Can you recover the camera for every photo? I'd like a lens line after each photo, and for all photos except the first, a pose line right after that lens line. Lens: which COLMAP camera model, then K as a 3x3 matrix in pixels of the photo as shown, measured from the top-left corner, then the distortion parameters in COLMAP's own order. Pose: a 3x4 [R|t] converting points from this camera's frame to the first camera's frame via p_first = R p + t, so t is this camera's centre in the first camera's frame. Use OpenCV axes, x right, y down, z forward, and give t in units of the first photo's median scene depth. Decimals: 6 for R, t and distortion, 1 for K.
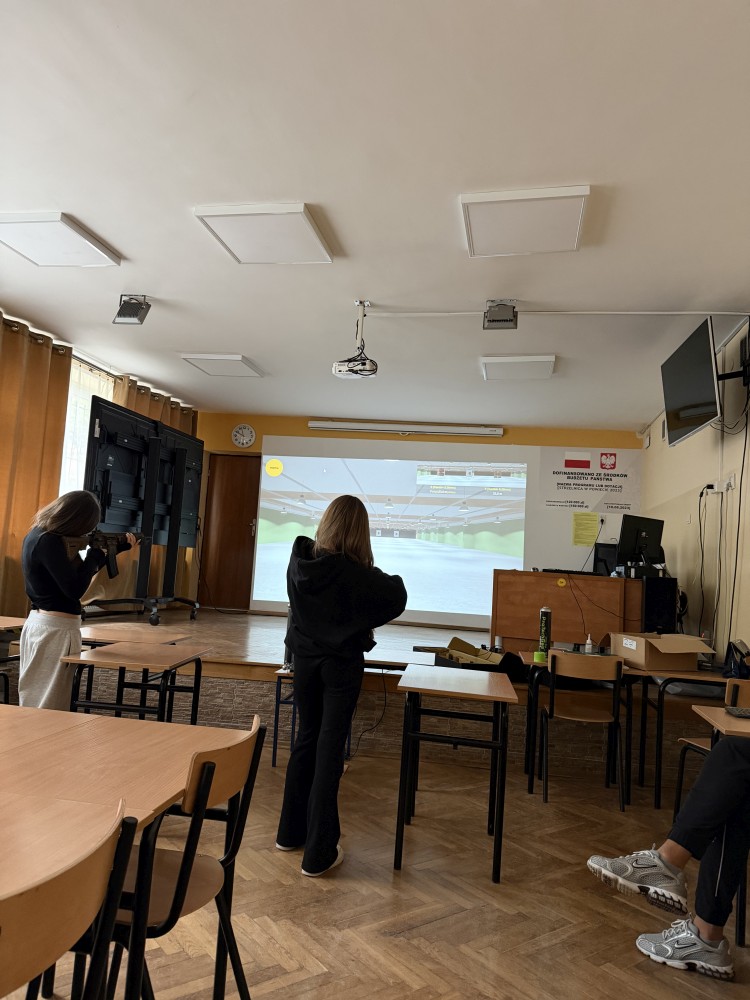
lens RADIAL K [[703.3, 0, 375.0], [0, 703.3, 500.0], [0, 0, 1]] dist [0.164645, -0.359068]
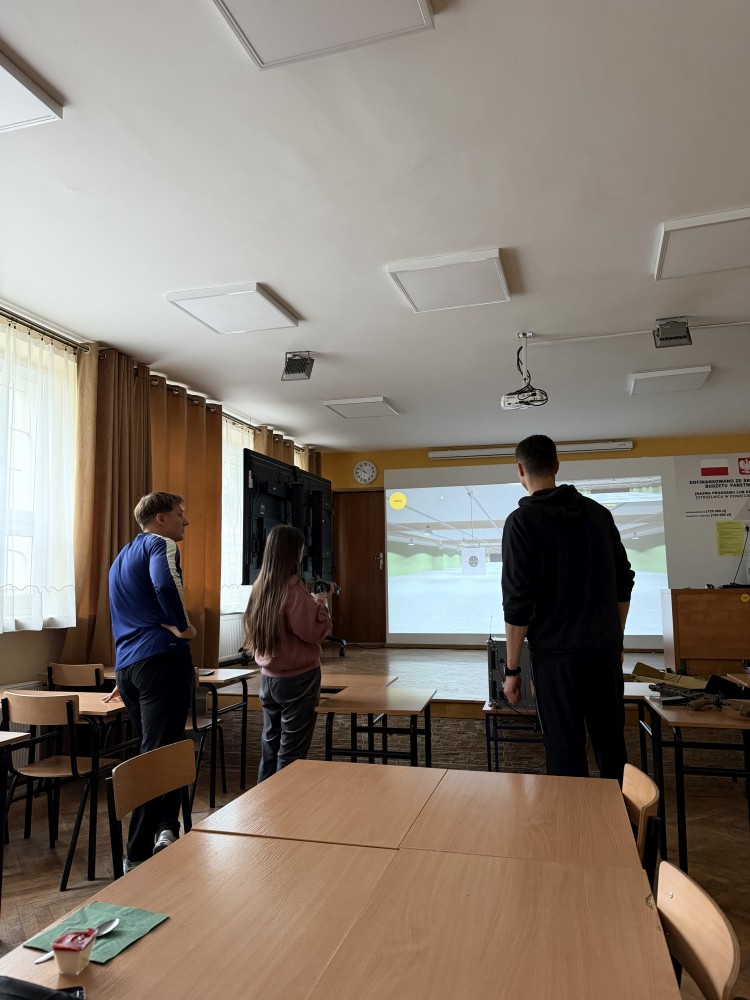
lens RADIAL K [[703.3, 0, 375.0], [0, 703.3, 500.0], [0, 0, 1]] dist [0.164645, -0.359068]
pose [[0.992537, -0.082889, -0.089437, -0.119118], [0.079903, 0.996135, -0.036475, -0.017977], [0.092114, 0.029056, 0.995324, -0.014334]]
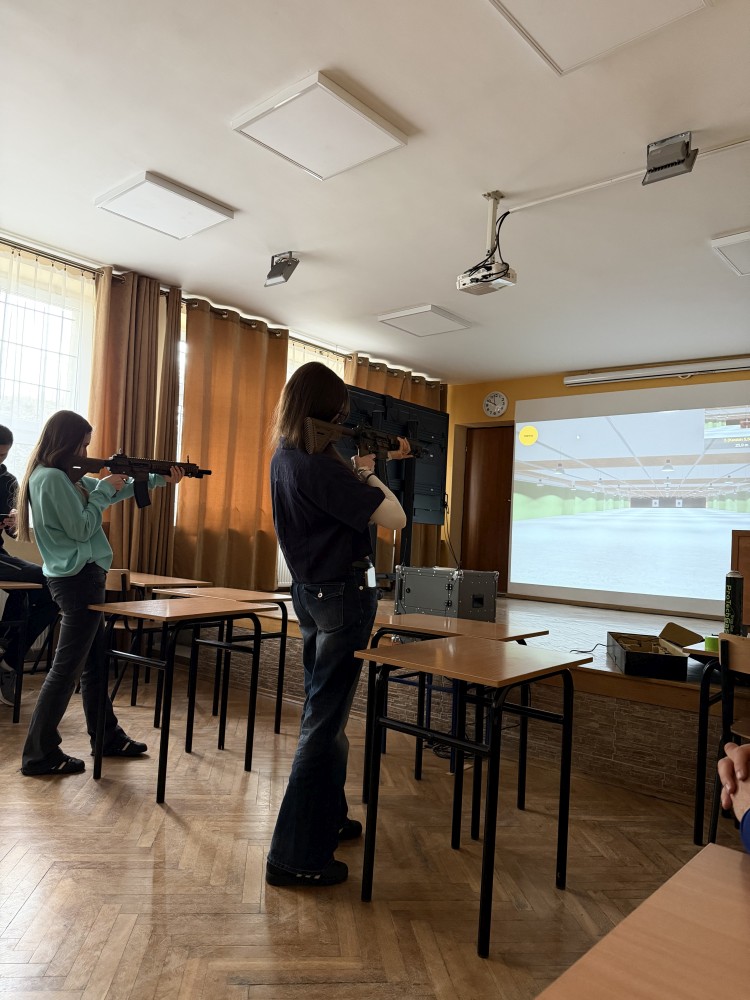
lens RADIAL K [[706.3, 0, 375.0], [0, 706.3, 500.0], [0, 0, 1]] dist [0.130129, -0.230427]
pose [[0.861783, -0.046562, -0.505136, 0.197768], [0.046724, 0.998831, -0.012355, 0.052824], [0.505121, -0.012954, 0.862951, 0.172830]]
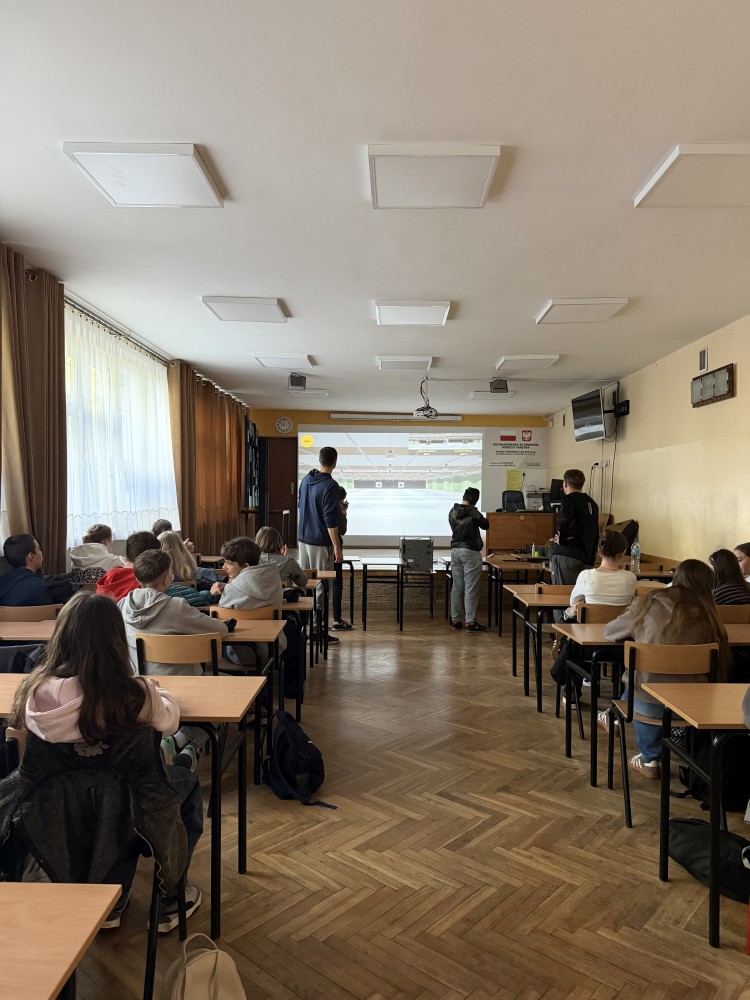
lens RADIAL K [[703.3, 0, 375.0], [0, 703.3, 500.0], [0, 0, 1]] dist [0.164645, -0.359068]
pose [[0.982245, -0.052834, 0.180008, -0.382910], [0.034324, 0.993939, 0.104435, -0.117170], [-0.184435, -0.096402, 0.978106, -0.632613]]
